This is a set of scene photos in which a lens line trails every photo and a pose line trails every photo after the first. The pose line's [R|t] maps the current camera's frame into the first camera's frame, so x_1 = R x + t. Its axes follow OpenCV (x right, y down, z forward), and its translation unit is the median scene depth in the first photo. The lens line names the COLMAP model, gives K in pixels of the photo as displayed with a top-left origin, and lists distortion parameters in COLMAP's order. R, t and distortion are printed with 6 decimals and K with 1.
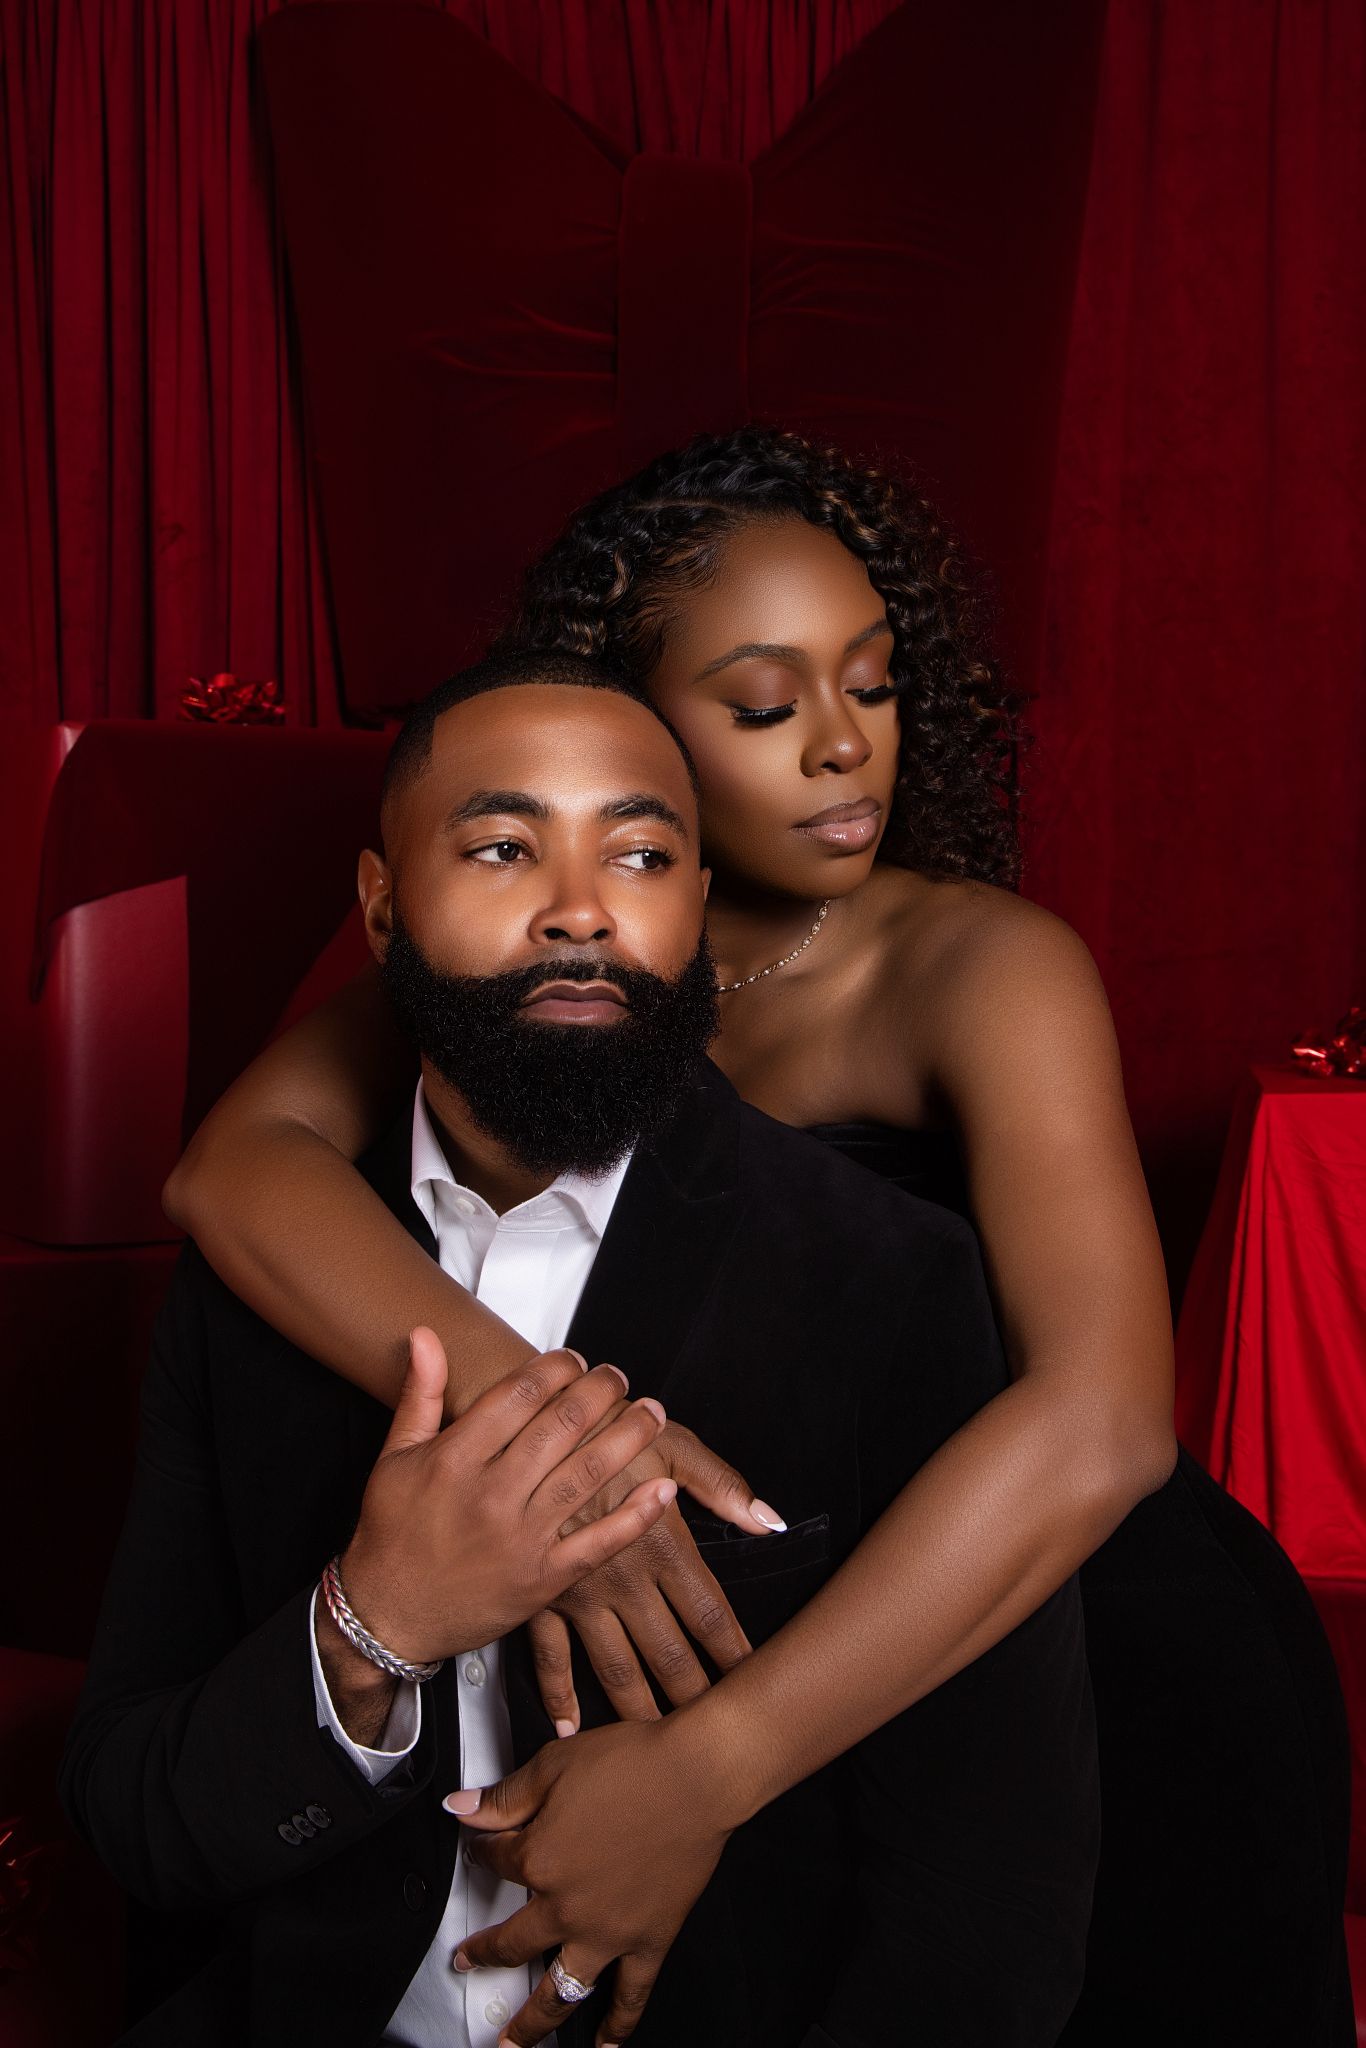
lens RADIAL K [[2289.9, 0, 692.3], [0, 2289.9, 1019.1], [0, 0, 1]] dist [0.070278, 0.000000]
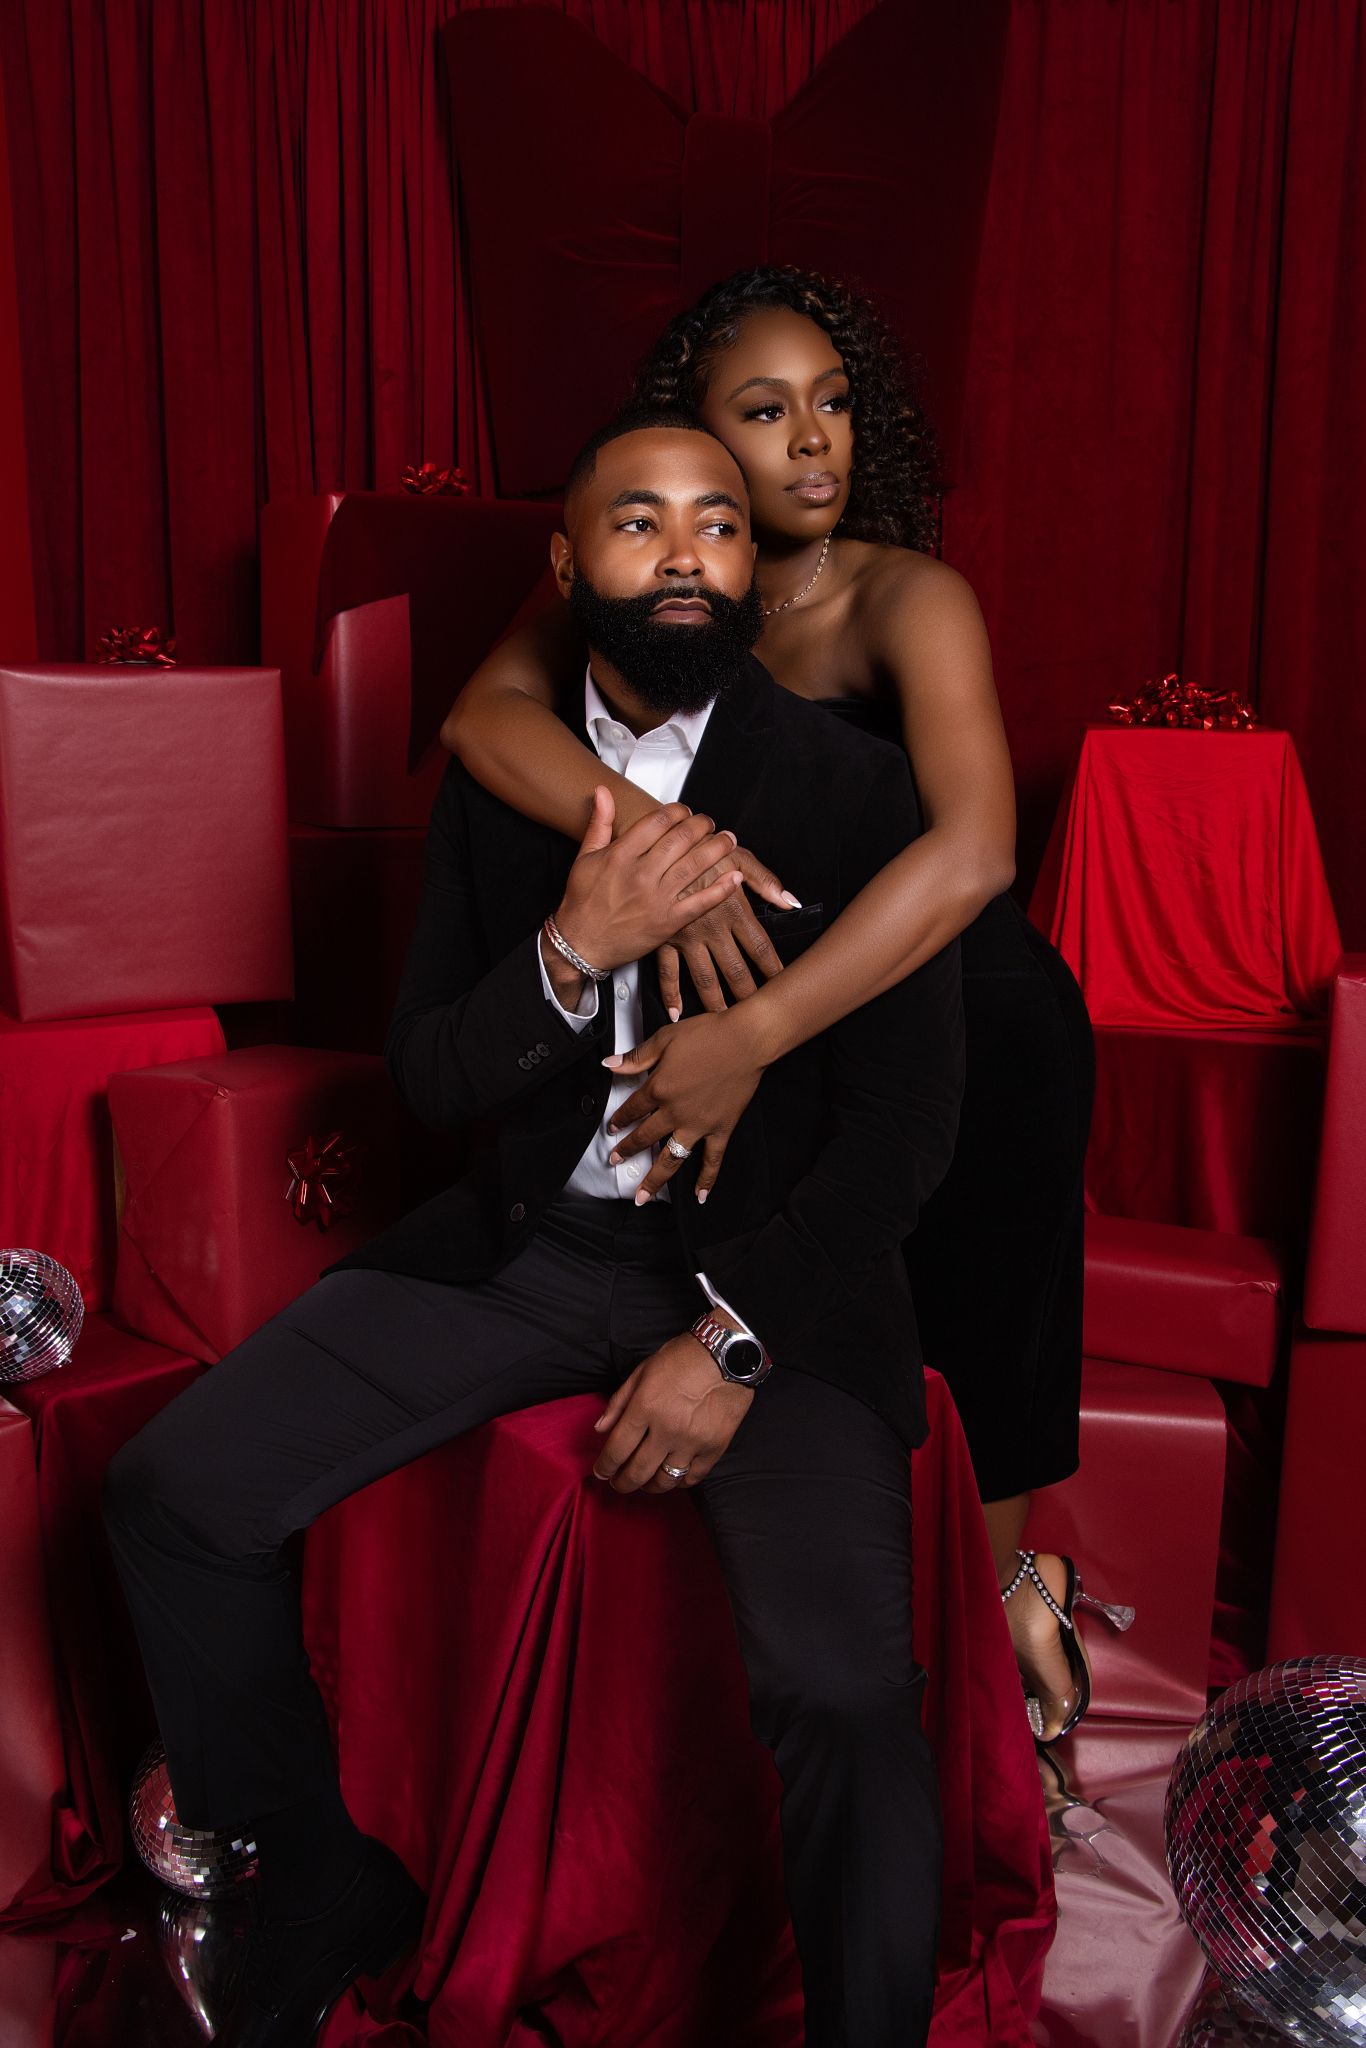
lens RADIAL K [[1696.5, 0, 673.5], [0, 1696.5, 1037.0], [0, 0, 1]] dist [-0.026093, 0.019685]
pose [[0.999884, 0.007181, -0.013425, -0.021627], [-0.005253, 0.990348, 0.138505, 0.077711], [0.014290, -0.138419, 0.990271, -0.189272]]
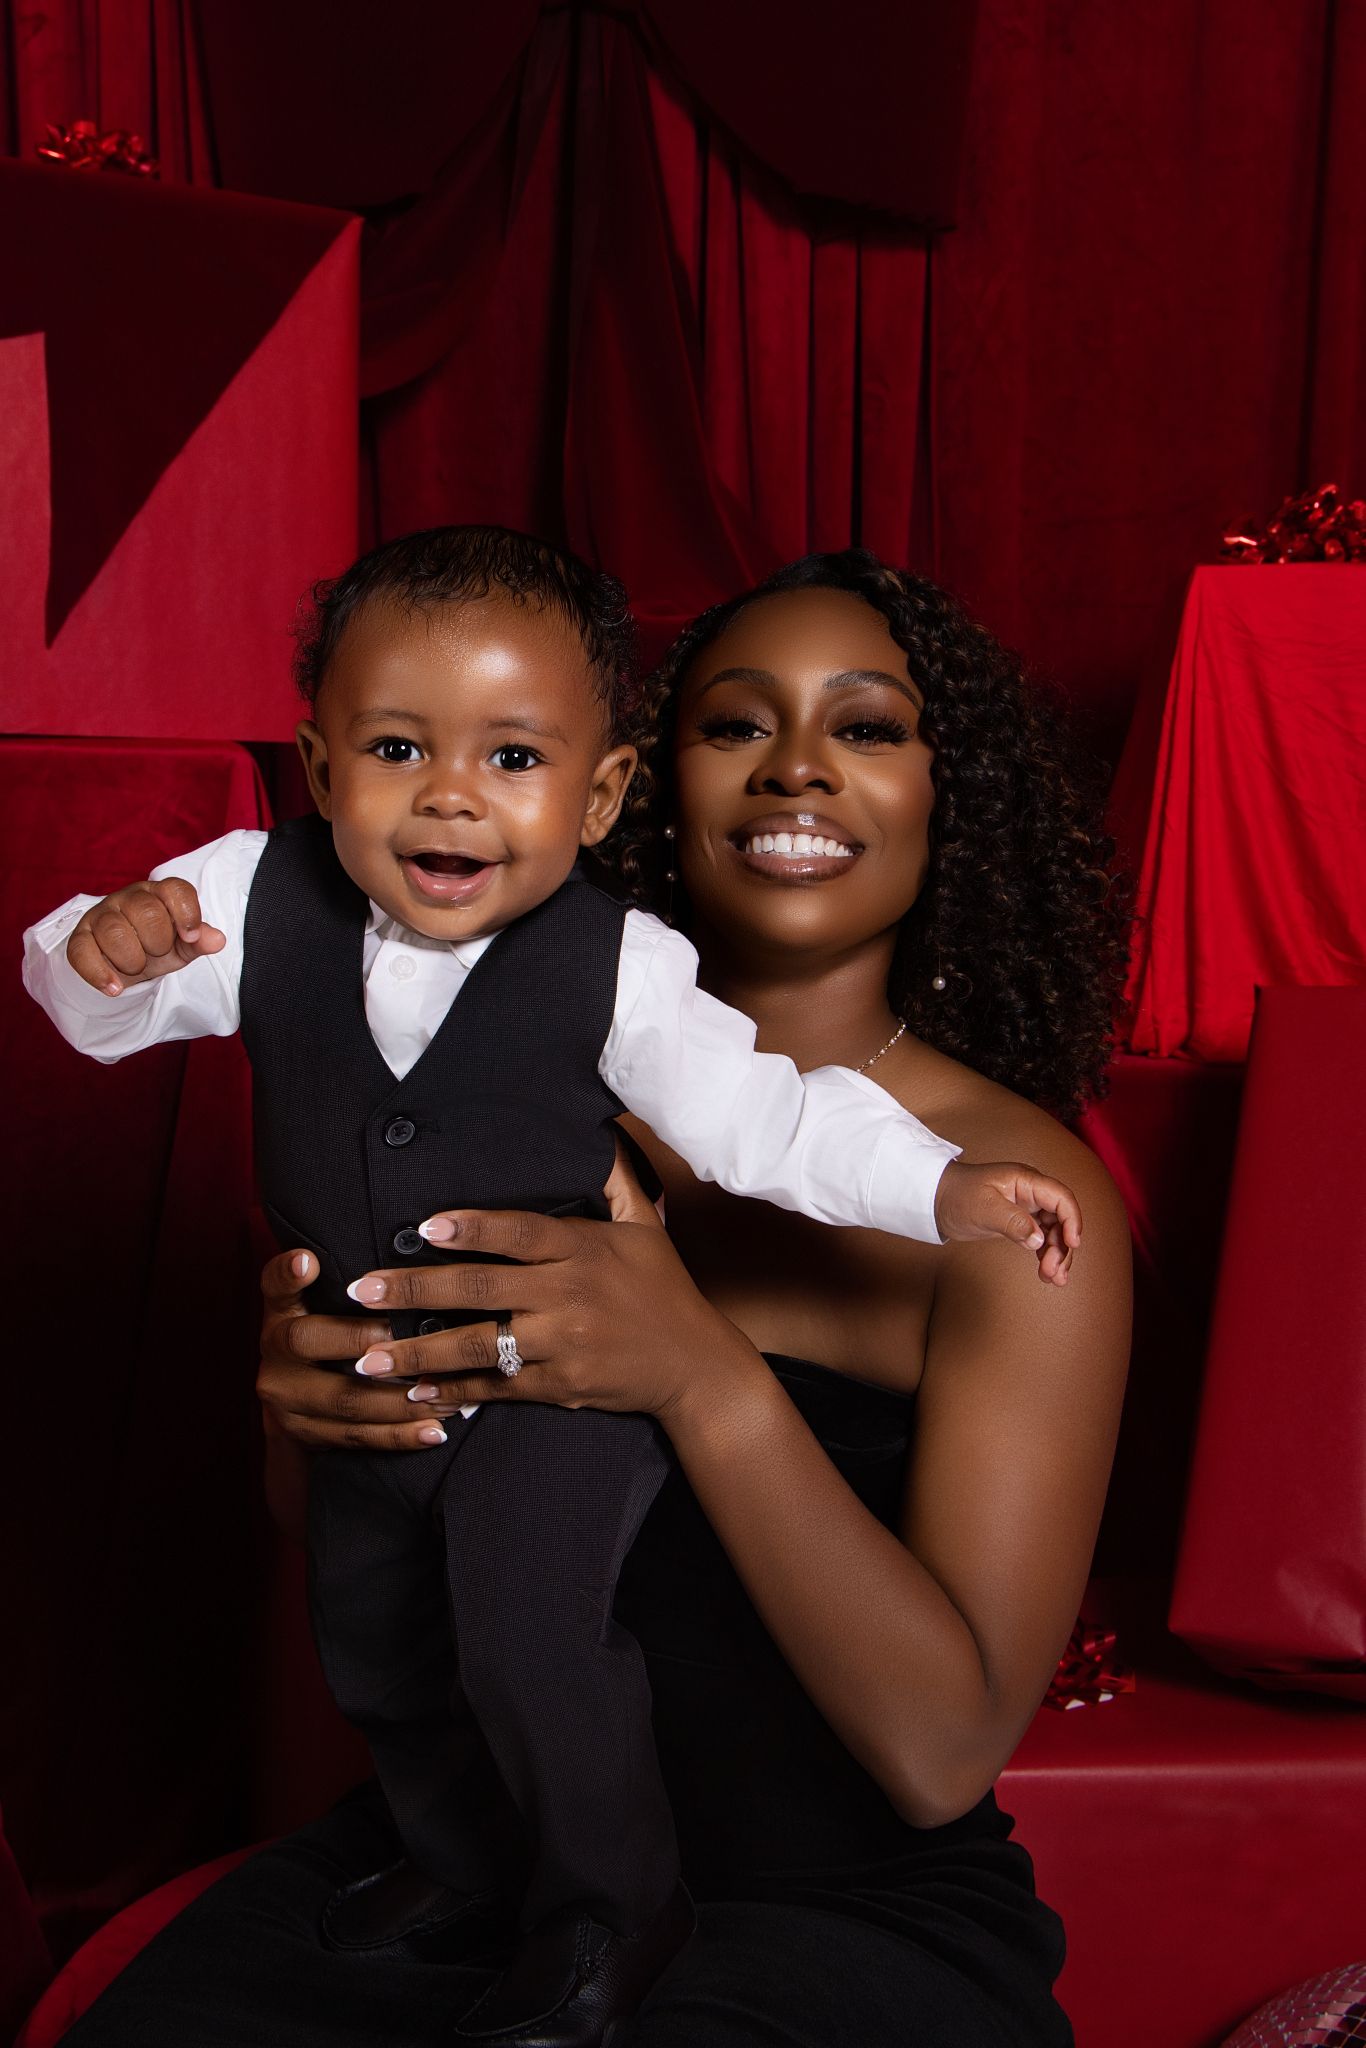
lens RADIAL K [[2047.3, 0, 684.7], [0, 2047.3, 1085.5], [0, 0, 1]] dist [0.025680, 0.000000]
pose [[0.998715, 0.006087, 0.050321, -0.003807], [-0.010936, 0.995257, 0.096661, 0.156738], [-0.049494, -0.097087, 0.994044, 0.139795]]
